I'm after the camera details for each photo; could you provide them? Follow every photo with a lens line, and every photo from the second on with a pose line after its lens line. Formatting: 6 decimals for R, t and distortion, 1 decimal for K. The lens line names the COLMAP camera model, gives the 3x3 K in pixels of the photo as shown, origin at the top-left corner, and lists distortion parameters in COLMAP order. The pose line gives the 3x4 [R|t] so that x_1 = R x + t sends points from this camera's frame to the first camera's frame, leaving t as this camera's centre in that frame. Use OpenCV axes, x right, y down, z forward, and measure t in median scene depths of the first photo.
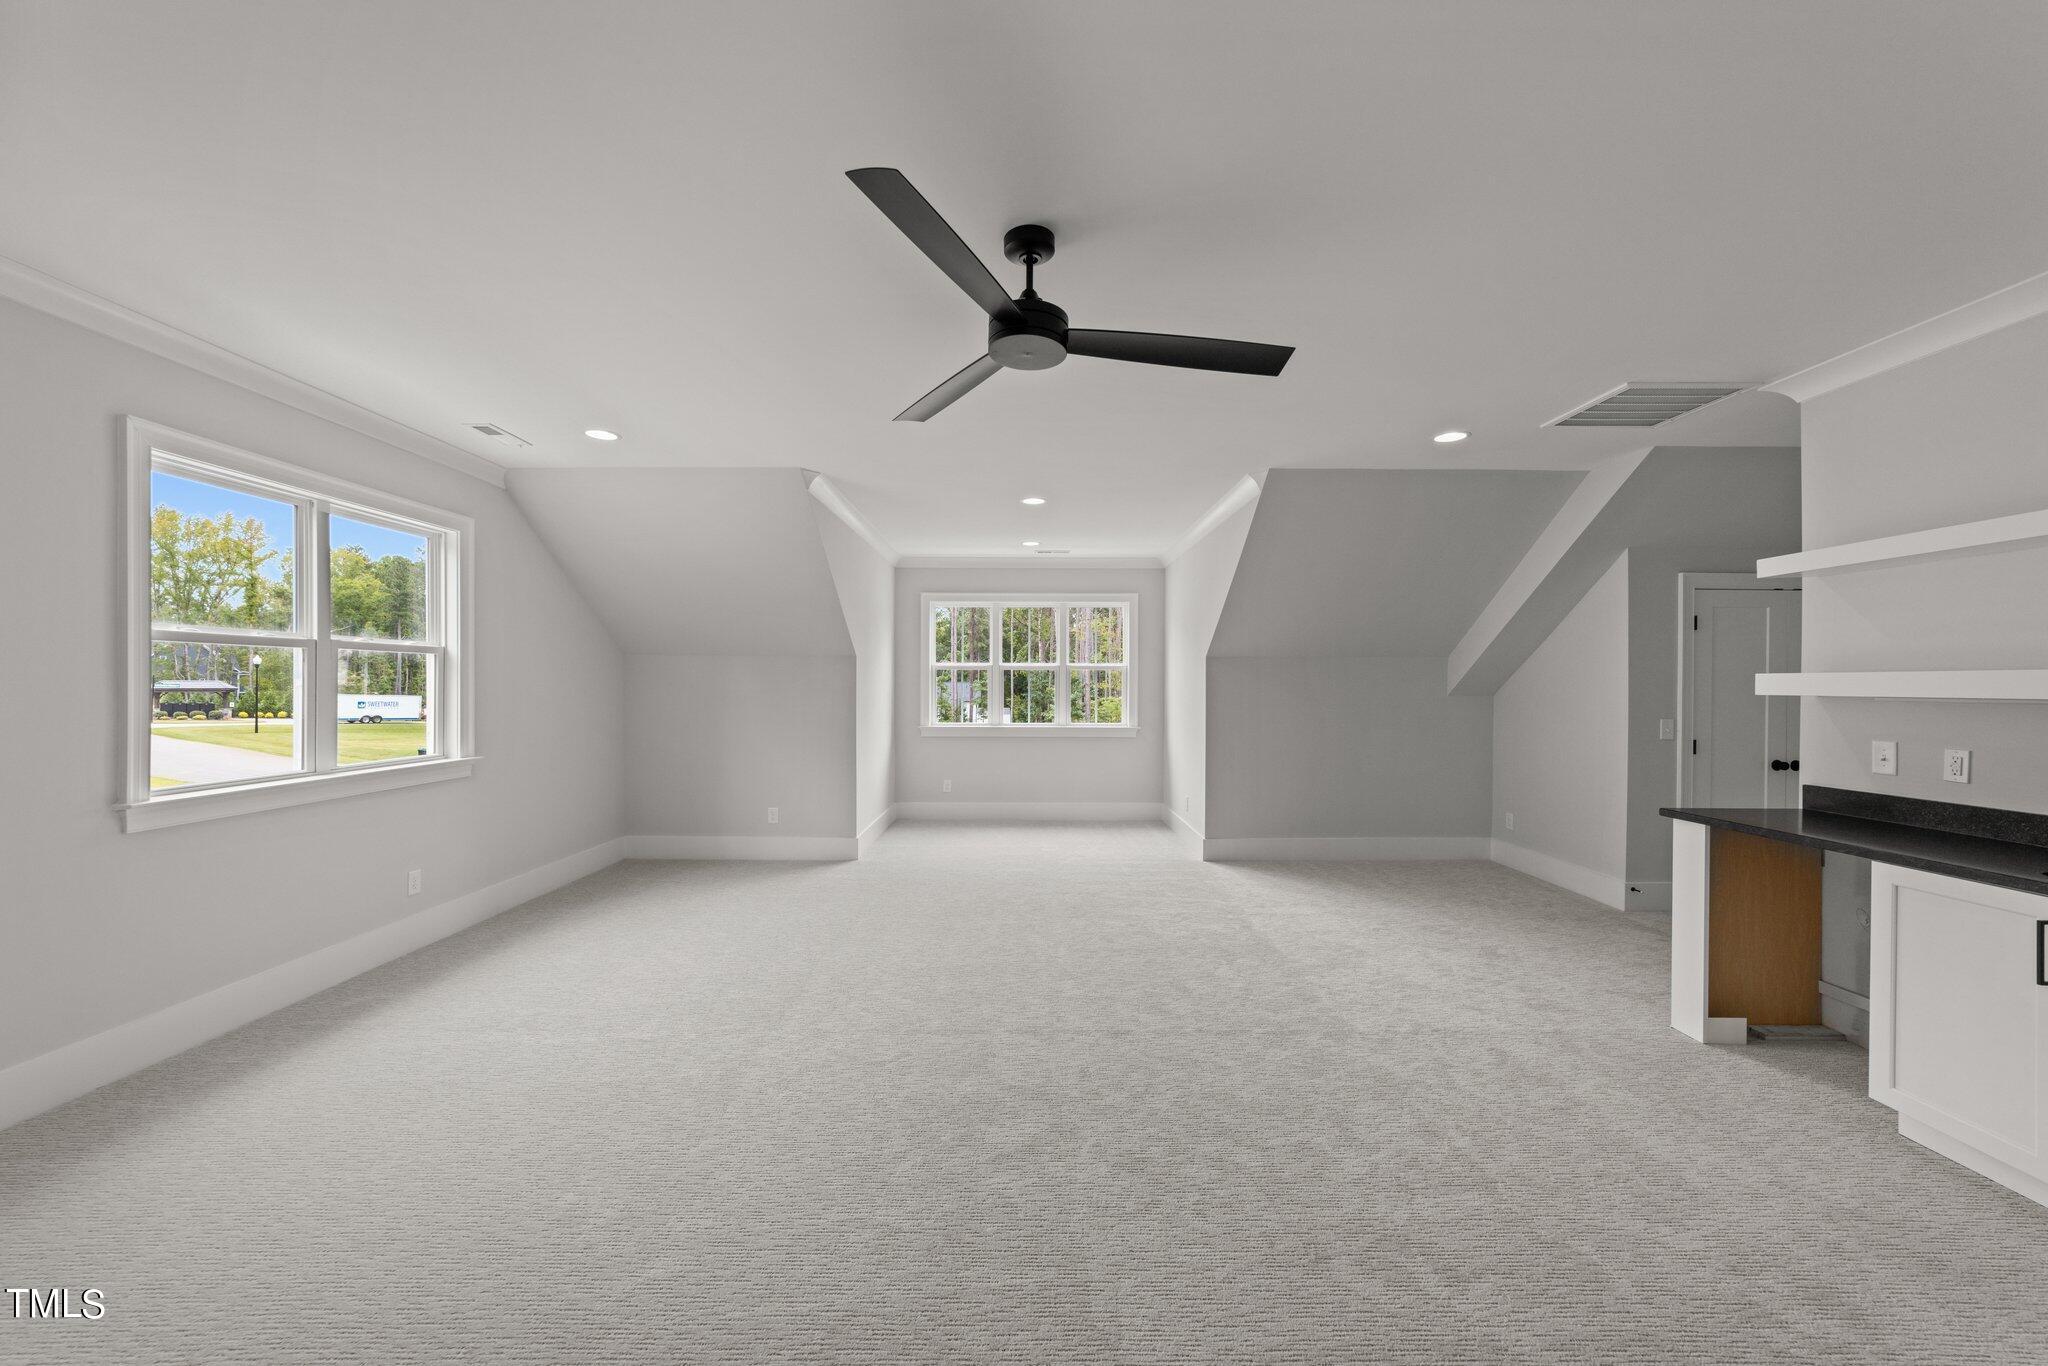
lens RADIAL K [[780.6, 0, 1024.0], [0, 780.6, 683.0], [0, 0, 1]] dist [-0.002660, 0.000129]
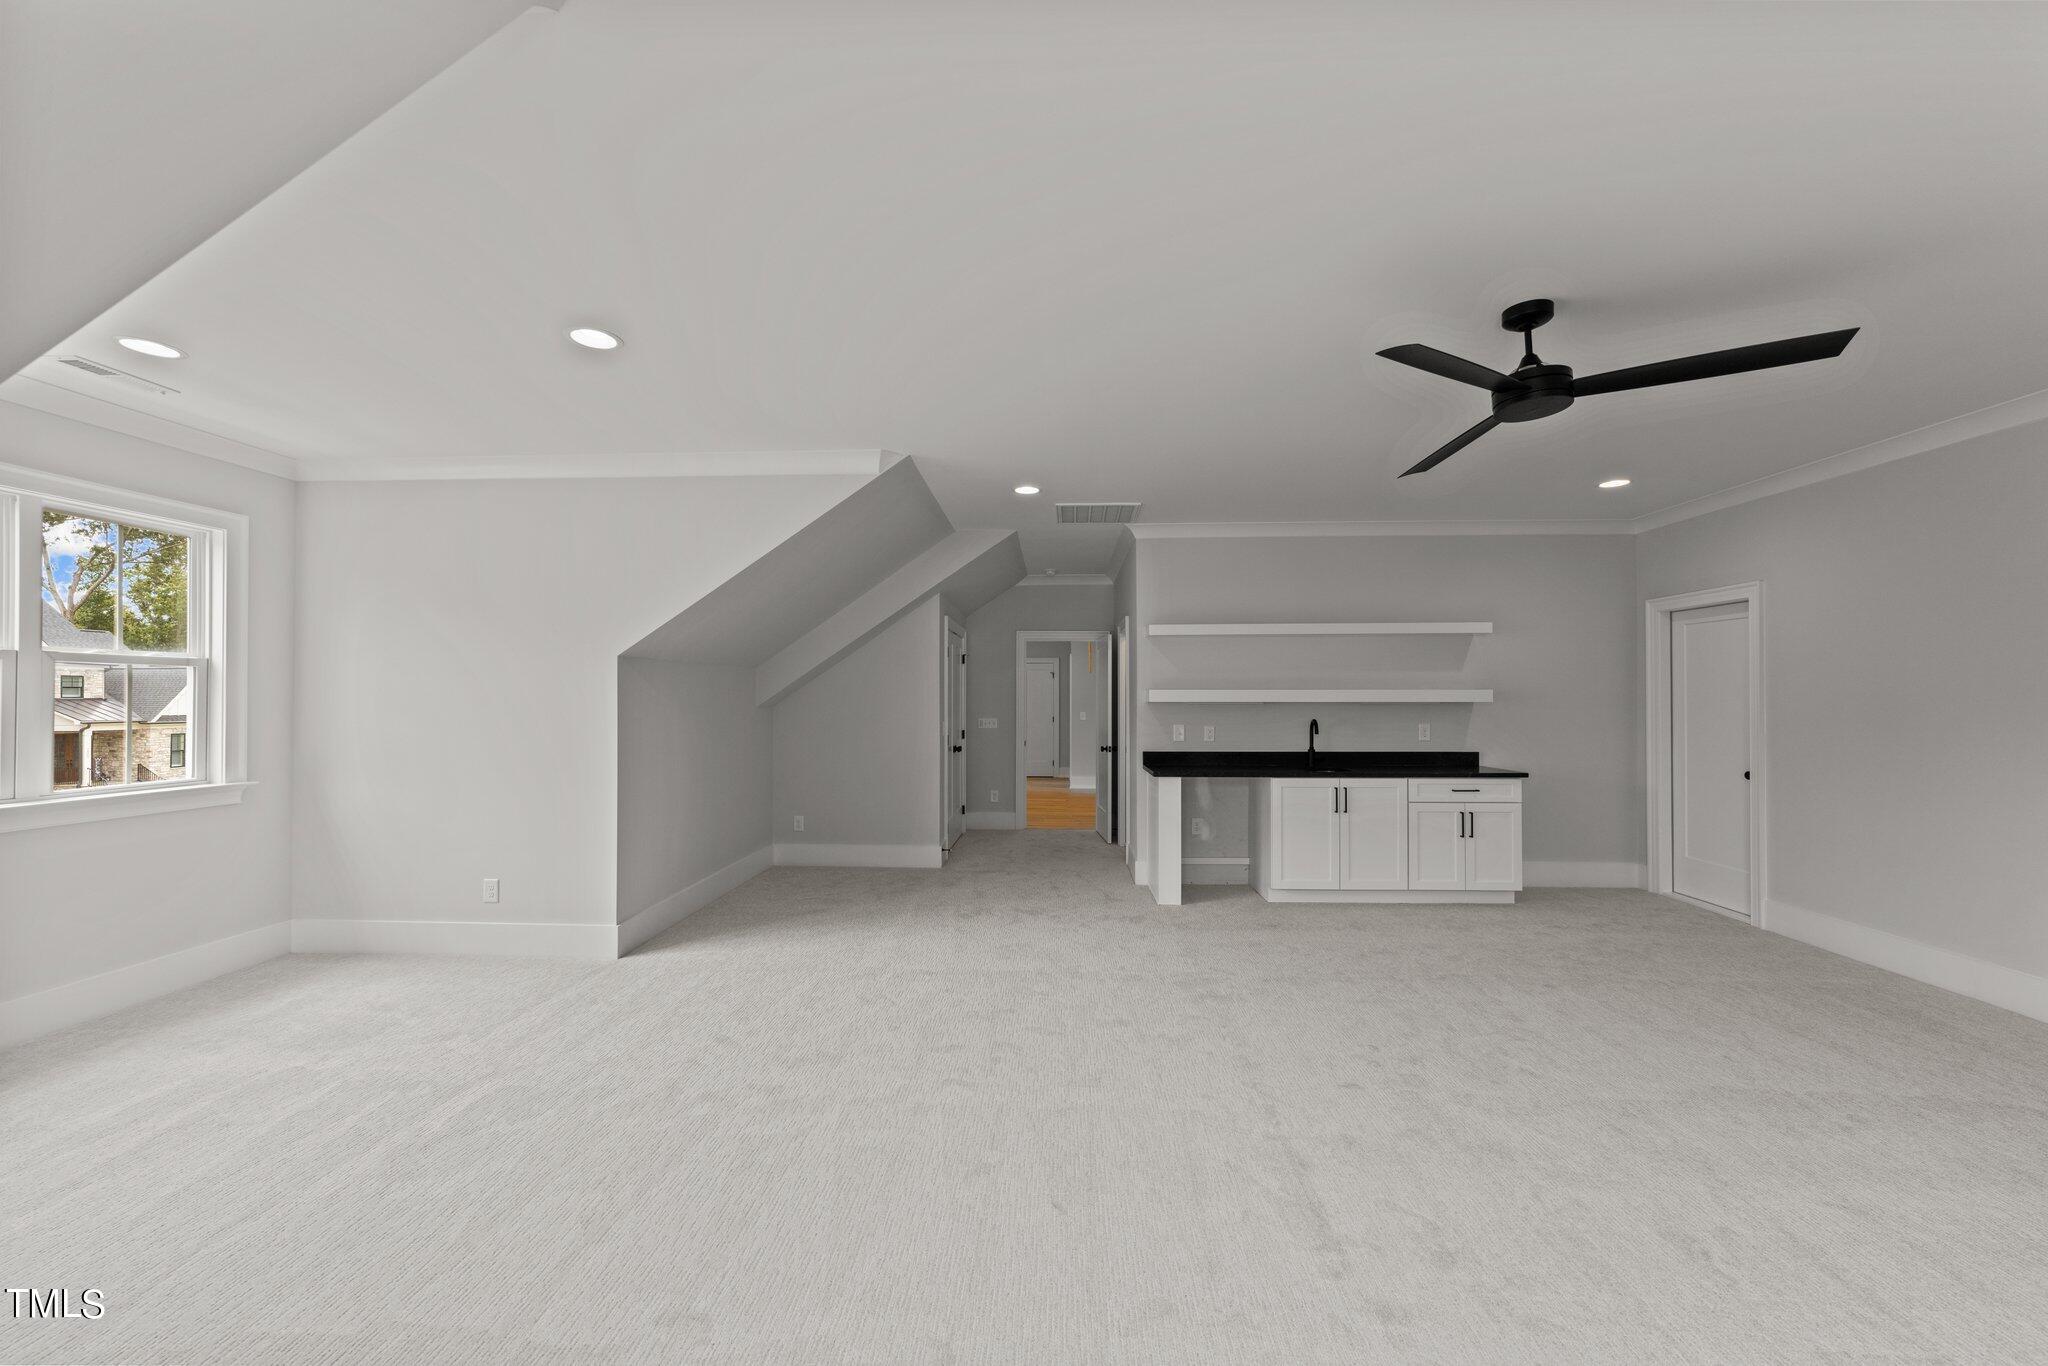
lens RADIAL K [[780.6, 0, 1024.0], [0, 780.6, 683.0], [0, 0, 1]] dist [-0.002660, 0.000129]
pose [[0.051378, 0.017439, 0.998527, -0.644145], [-0.002991, 0.999846, -0.017309, 0.001860], [-0.998675, -0.002097, 0.051422, 0.926636]]
